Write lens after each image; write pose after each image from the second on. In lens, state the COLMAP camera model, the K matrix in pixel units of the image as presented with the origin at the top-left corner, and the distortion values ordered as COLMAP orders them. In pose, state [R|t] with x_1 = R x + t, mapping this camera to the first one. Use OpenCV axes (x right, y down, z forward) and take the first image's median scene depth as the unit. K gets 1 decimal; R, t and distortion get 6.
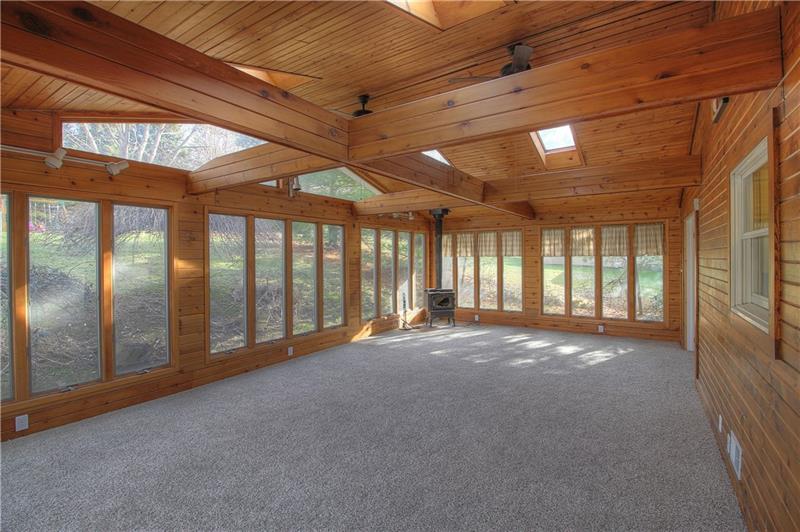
lens RADIAL K [[372.0, 0, 400.5], [0, 372.0, 260.3], [0, 0, 1]] dist [-0.002380, -0.009078]
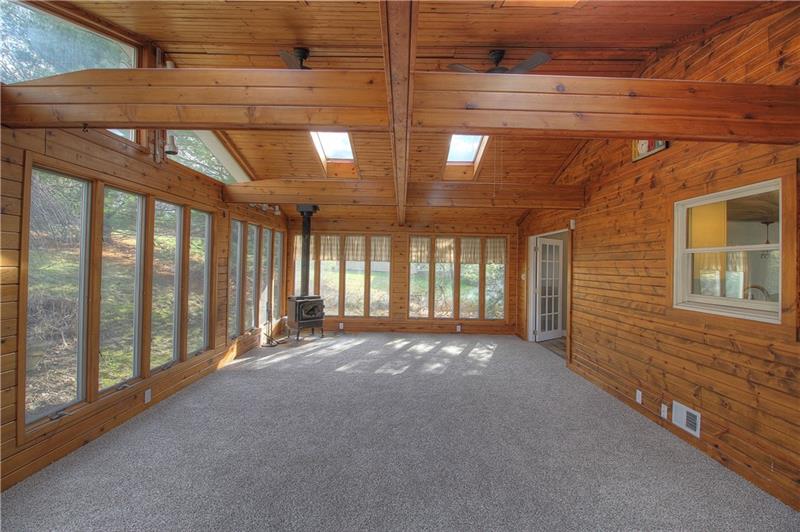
lens RADIAL K [[372.0, 0, 401.7], [0, 372.0, 268.4], [0, 0, 1]] dist [-0.002380, -0.009078]
pose [[0.831096, 0.017836, 0.555843, -0.226602], [-0.023260, 0.999726, 0.002698, 0.004301], [-0.555642, -0.015171, 0.831283, 0.161420]]
